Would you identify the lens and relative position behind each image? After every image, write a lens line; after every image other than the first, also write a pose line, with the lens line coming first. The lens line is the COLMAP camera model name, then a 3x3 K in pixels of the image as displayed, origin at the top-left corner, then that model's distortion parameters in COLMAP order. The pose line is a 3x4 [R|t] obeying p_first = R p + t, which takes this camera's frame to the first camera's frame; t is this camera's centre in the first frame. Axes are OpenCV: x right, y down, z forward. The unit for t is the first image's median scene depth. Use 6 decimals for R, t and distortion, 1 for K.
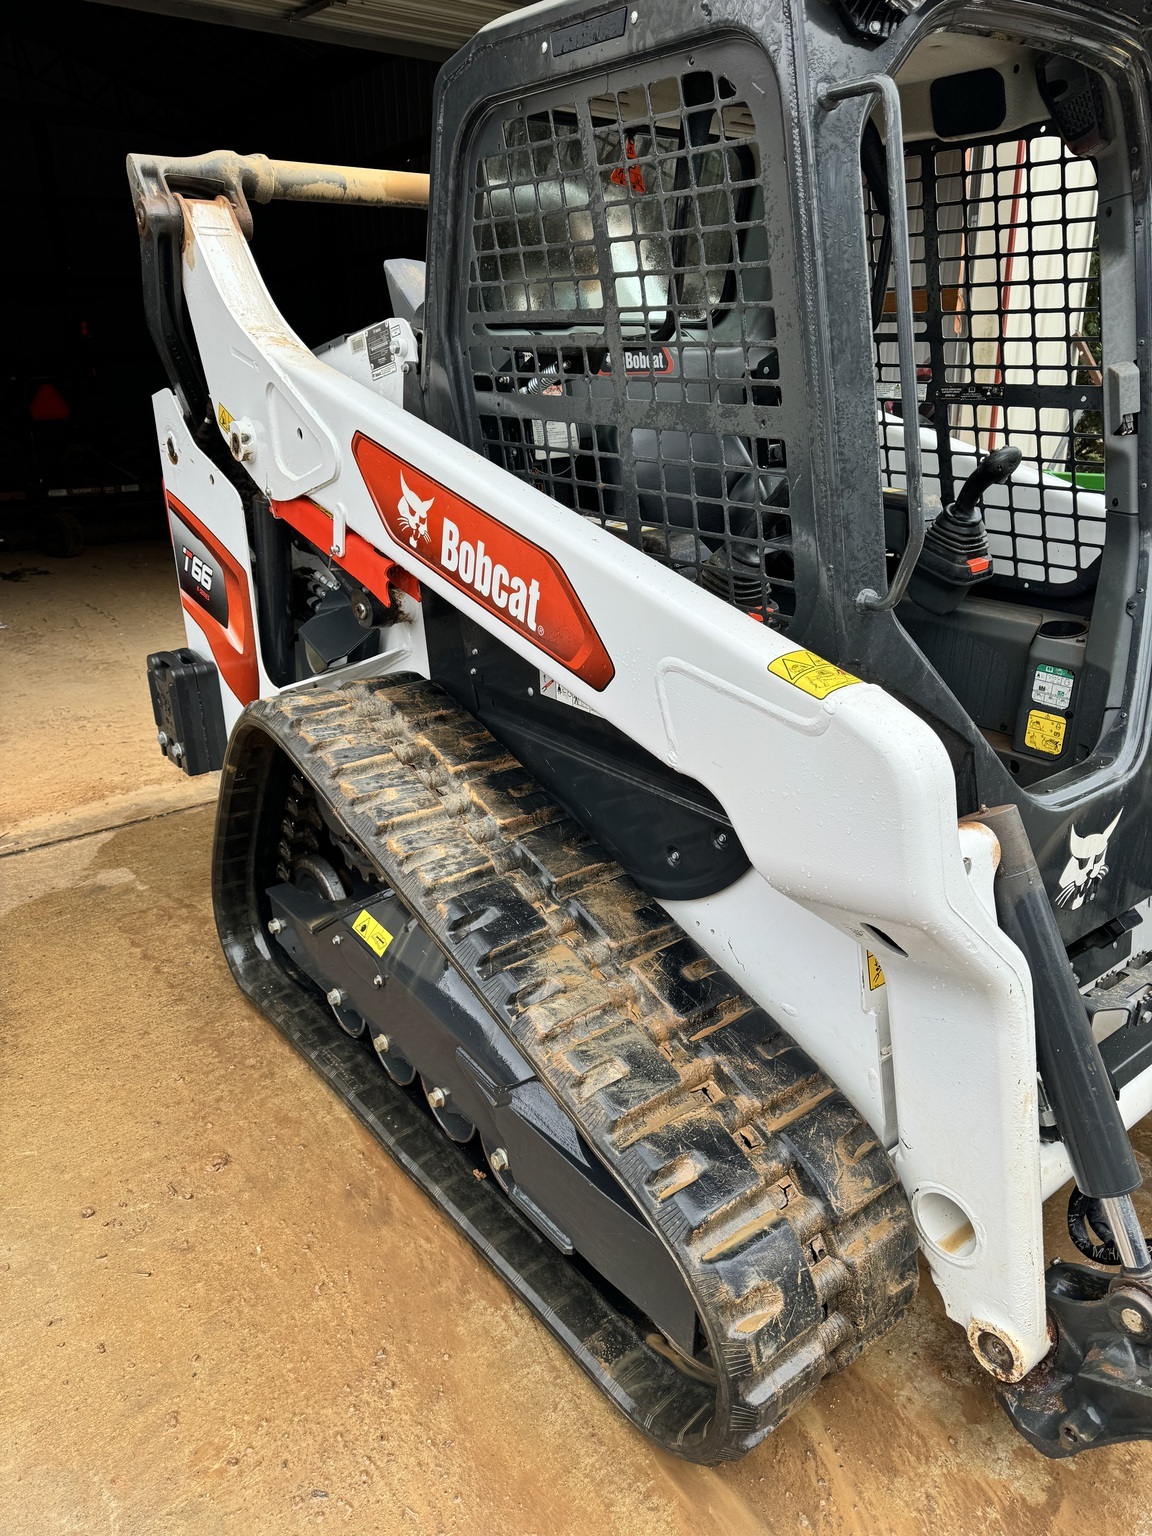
lens RADIAL K [[1070.4, 0, 586.2], [0, 1070.4, 786.7], [0, 0, 1]] dist [0.130349, -0.155240]
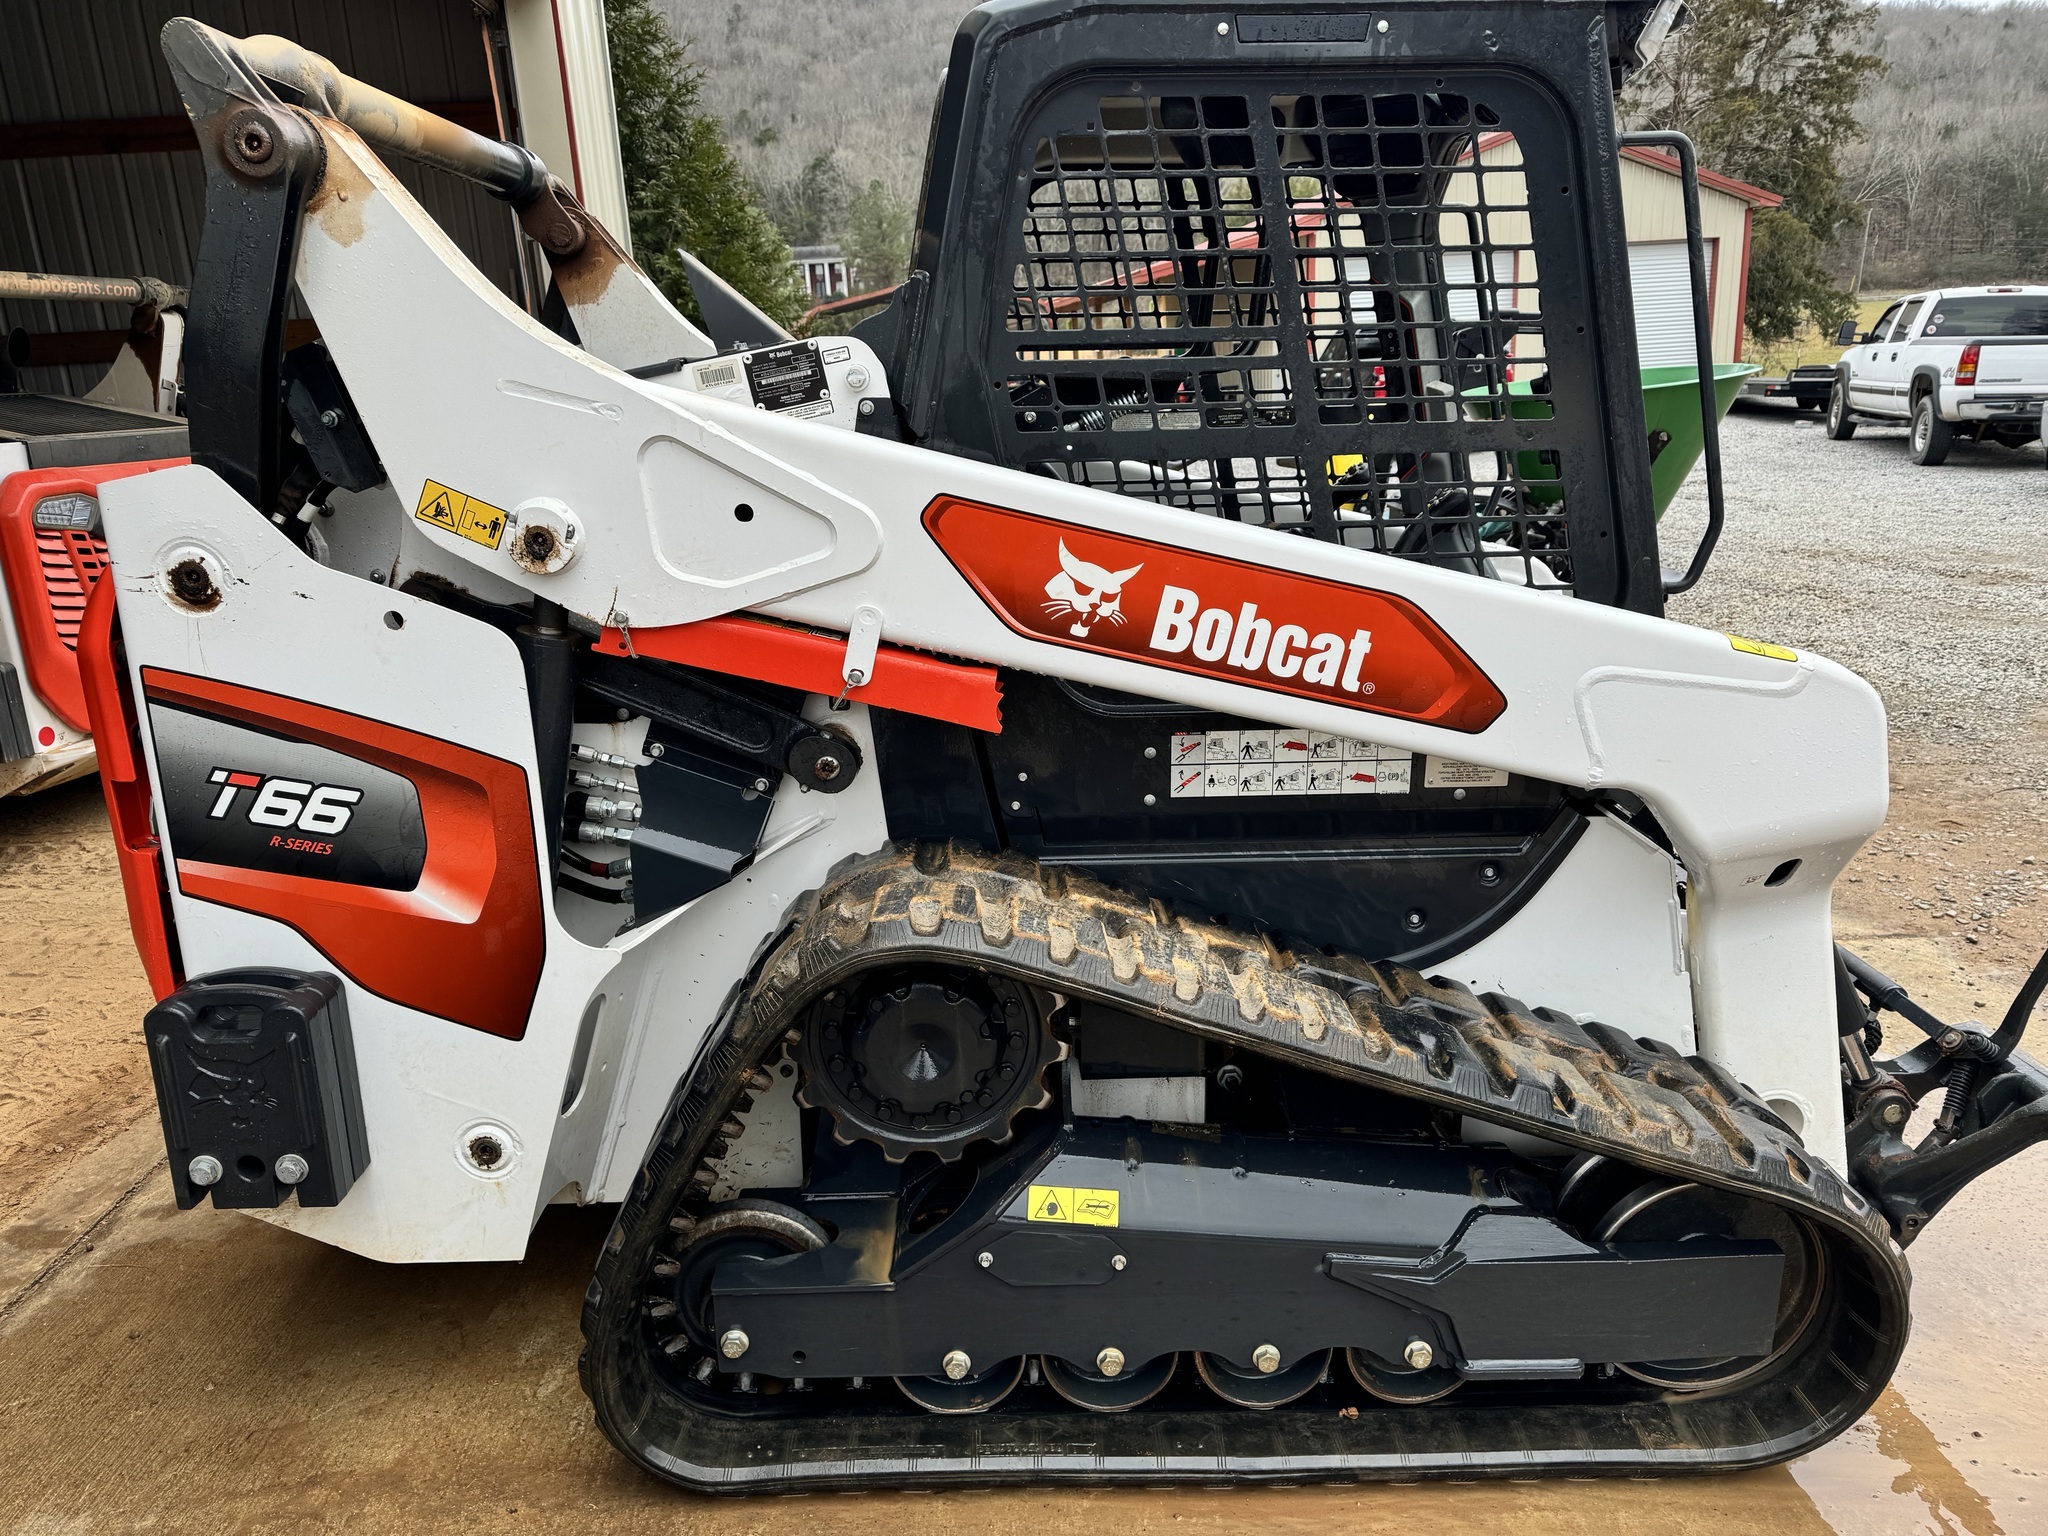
lens RADIAL K [[1427.2, 0, 1047.3], [0, 1427.2, 794.9], [0, 0, 1]] dist [0.130349, -0.155240]
pose [[0.603696, -0.234008, 0.762097, -0.964768], [0.315019, 0.948173, 0.041602, -0.173471], [-0.732335, 0.214959, 0.646125, 0.429922]]
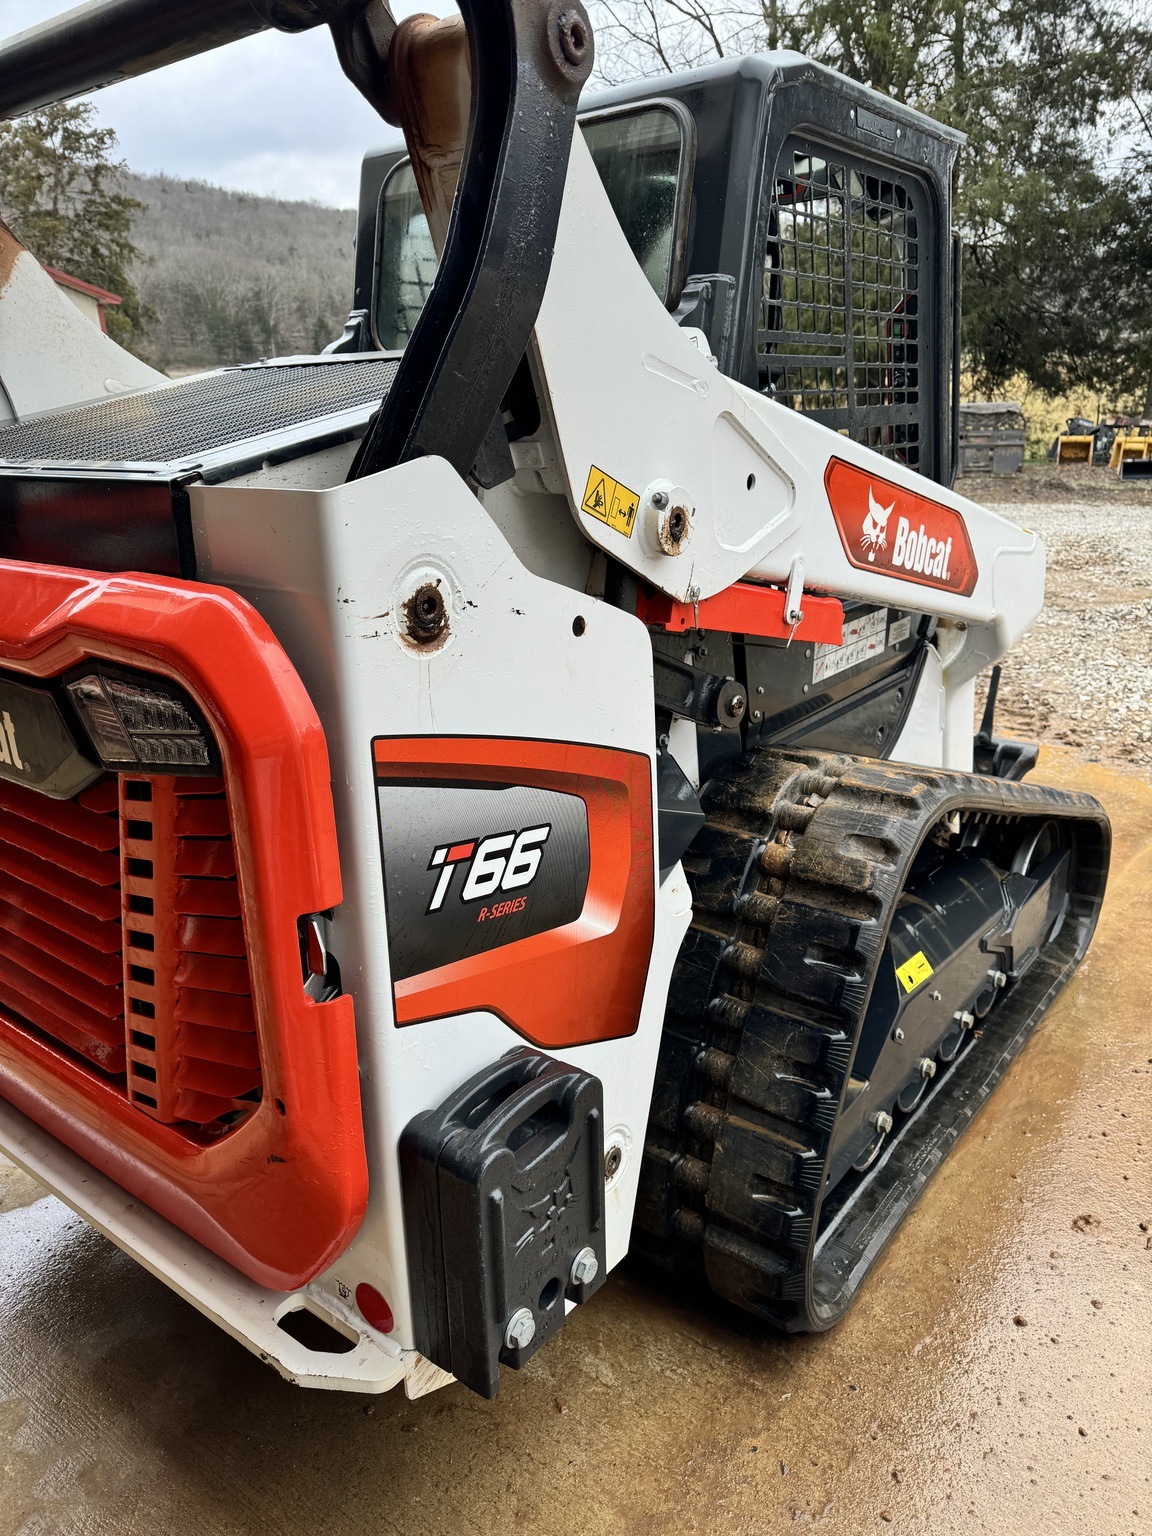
lens RADIAL K [[1050.2, 0, 573.0], [0, 1050.2, 744.4], [0, 0, 1]] dist [0.153339, -0.143457]
pose [[-0.223507, -0.288289, 0.931093, -1.073015], [0.392748, 0.847640, 0.356729, -0.546937], [-0.892073, 0.445416, -0.076229, 1.431543]]
